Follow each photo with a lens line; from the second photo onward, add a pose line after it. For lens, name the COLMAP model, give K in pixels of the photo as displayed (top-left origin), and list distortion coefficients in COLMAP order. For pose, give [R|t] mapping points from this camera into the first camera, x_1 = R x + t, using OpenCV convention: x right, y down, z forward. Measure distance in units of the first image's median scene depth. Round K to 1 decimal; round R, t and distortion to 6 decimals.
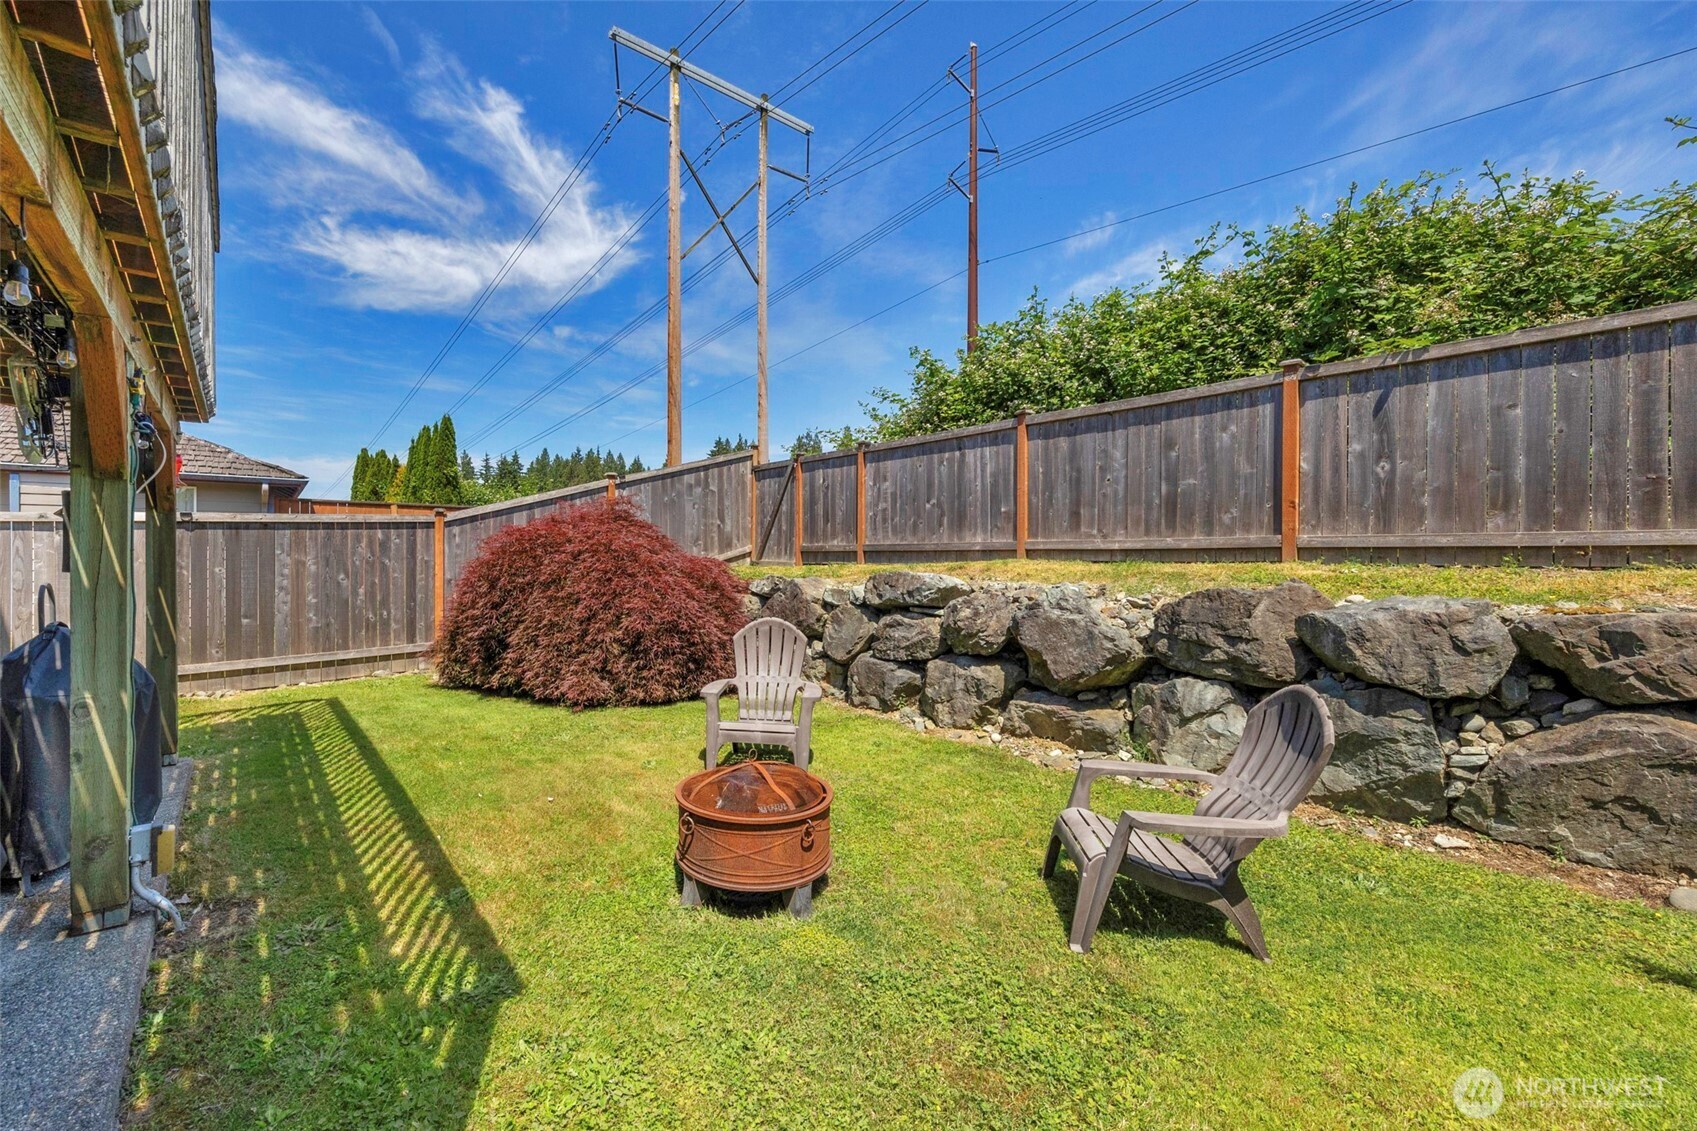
lens RADIAL K [[706.3, 0, 765.2], [0, 706.3, 561.1], [0, 0, 1]] dist [-0.002919, 0.000202]
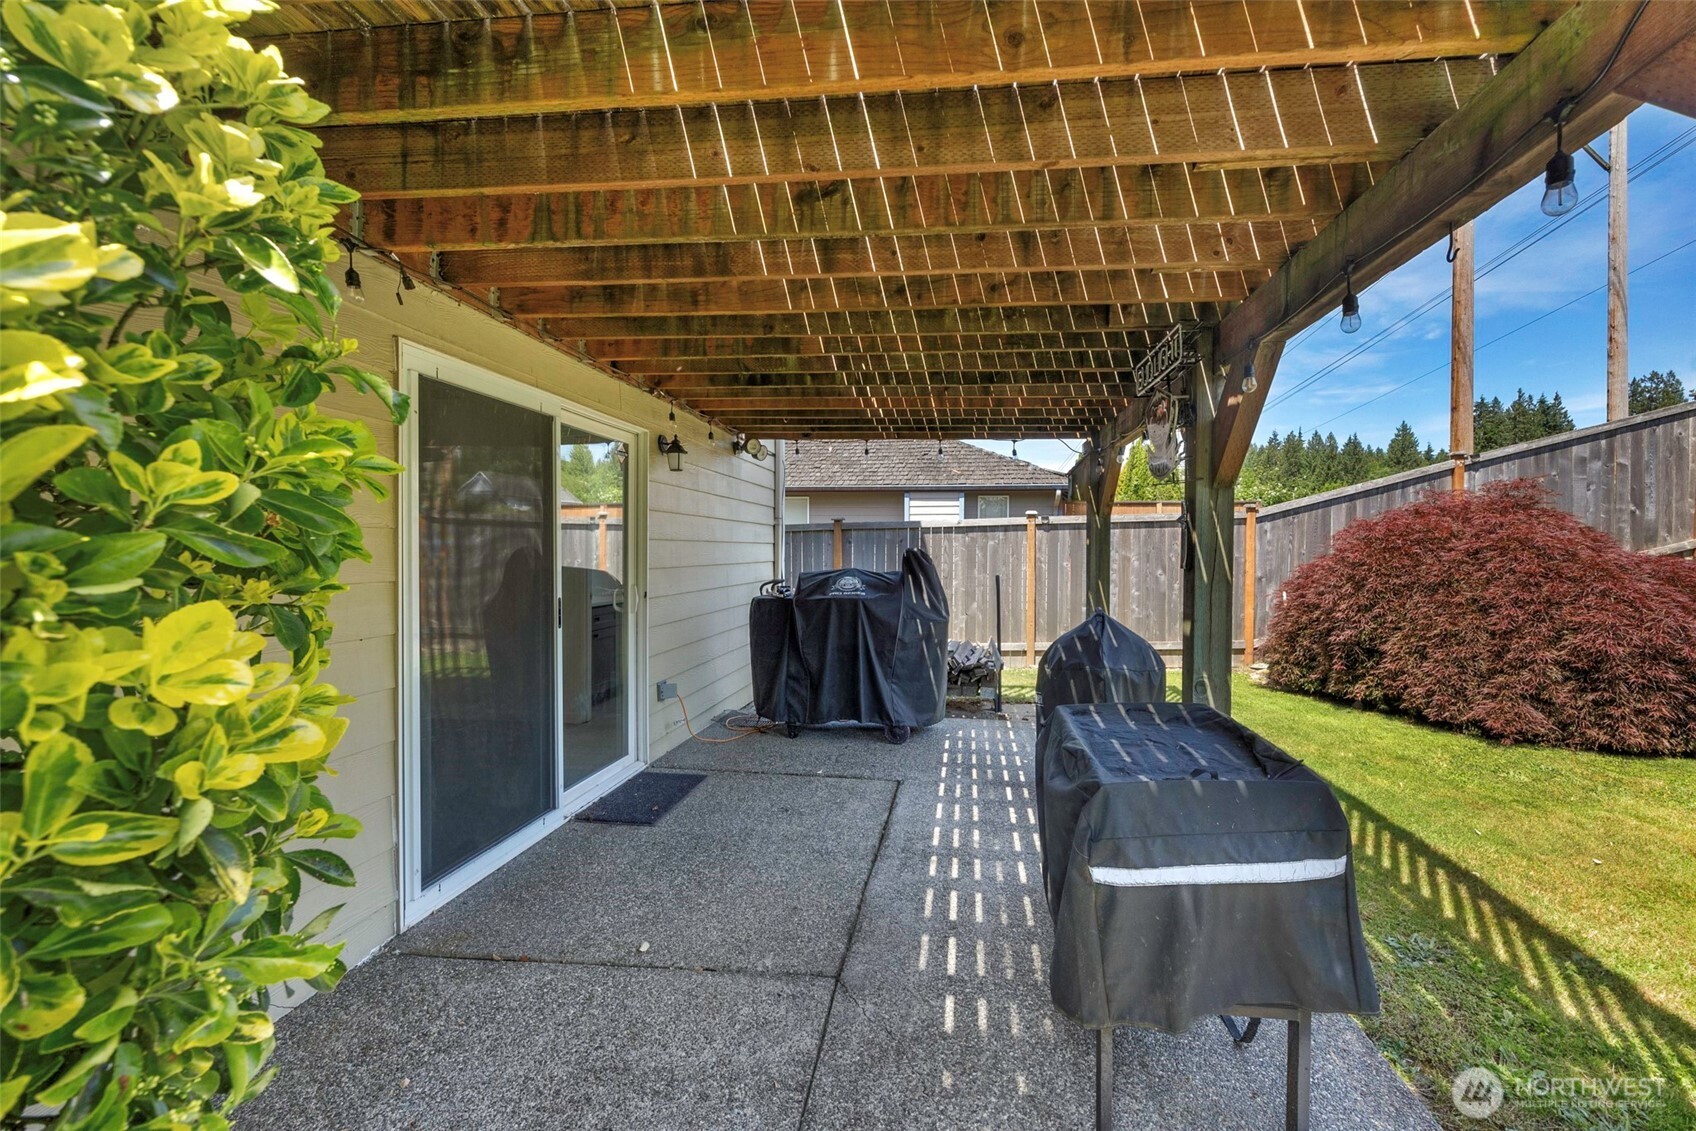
lens RADIAL K [[709.8, 0, 884.4], [0, 709.8, 557.0], [0, 0, 1]] dist [-0.002904, -0.000037]
pose [[0.725818, 0.008468, -0.687835, -0.195894], [-0.007997, 0.999961, 0.003873, -0.001582], [0.687840, 0.002690, 0.725857, -0.076446]]
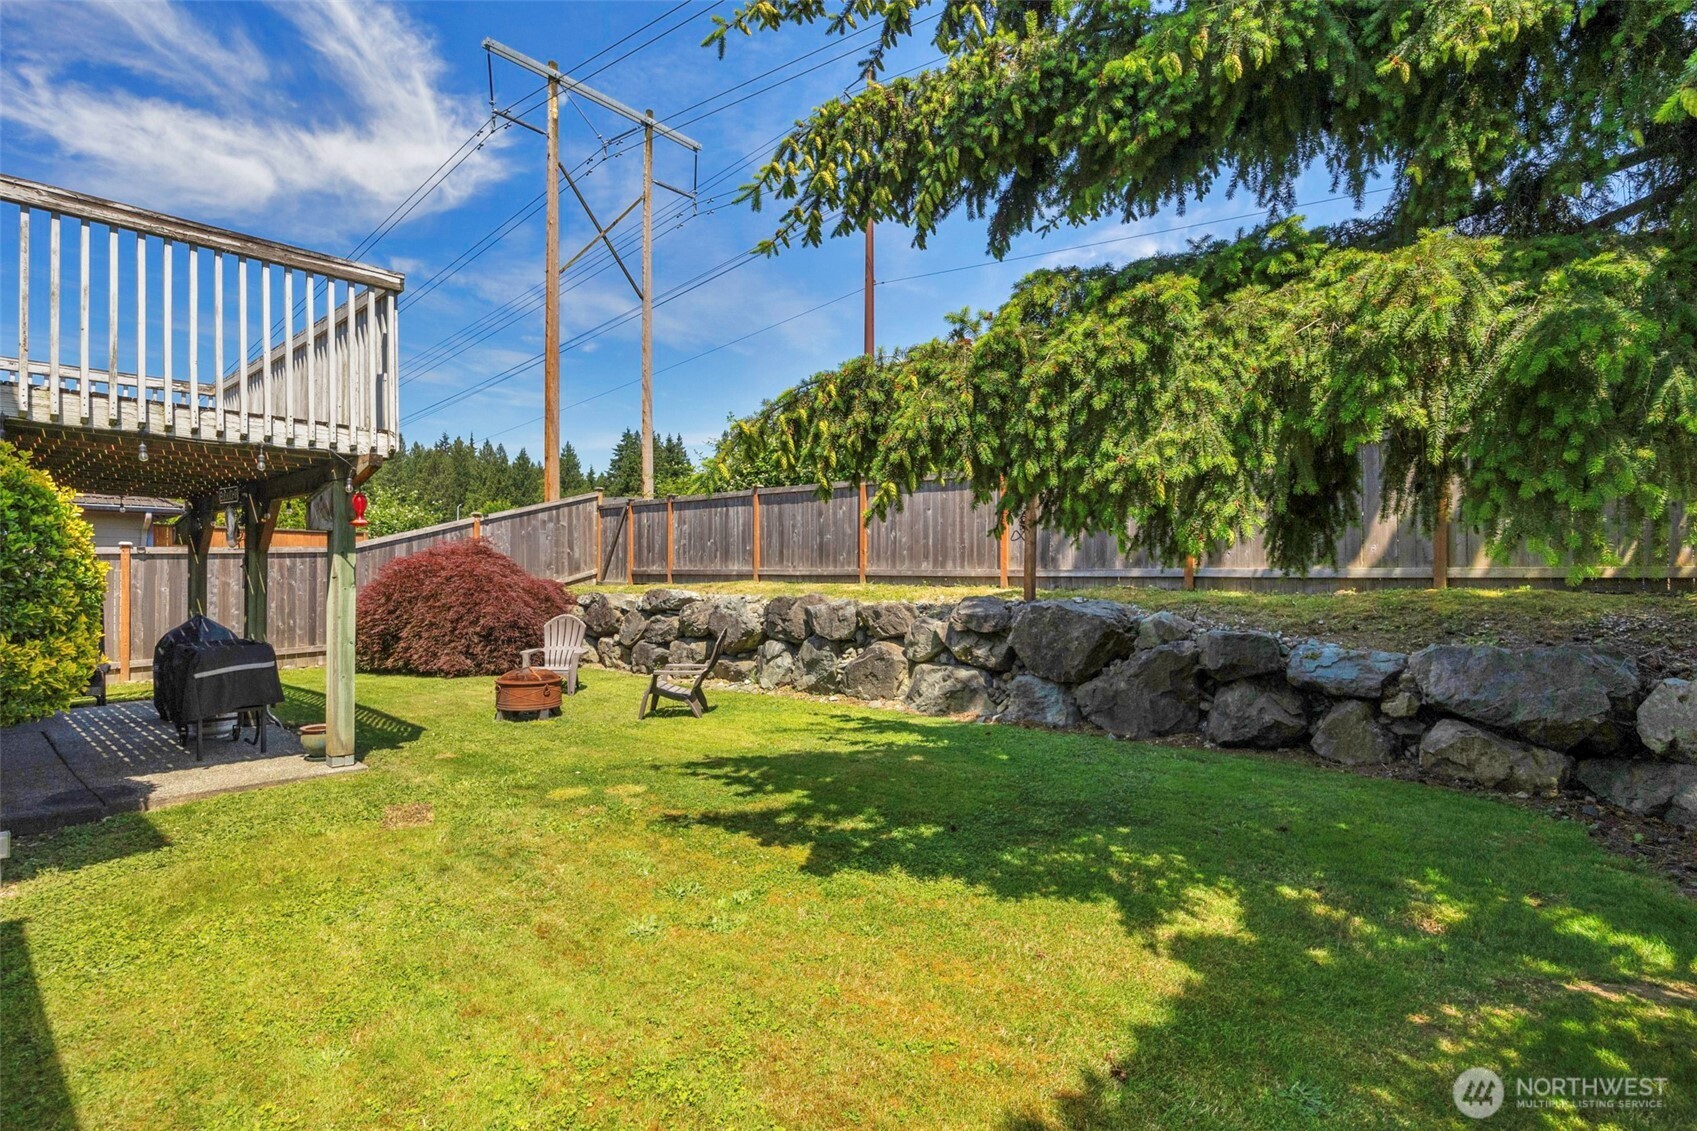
lens RADIAL K [[855.1, 0, 850.0], [0, 855.1, 571.0], [0, 0, 1]] dist [-0.001483, 0.000938]
pose [[0.983072, 0.001635, 0.183214, 0.233328], [0.000129, 0.999954, -0.009616, -0.006518], [-0.183221, 0.009477, 0.983026, -0.922087]]
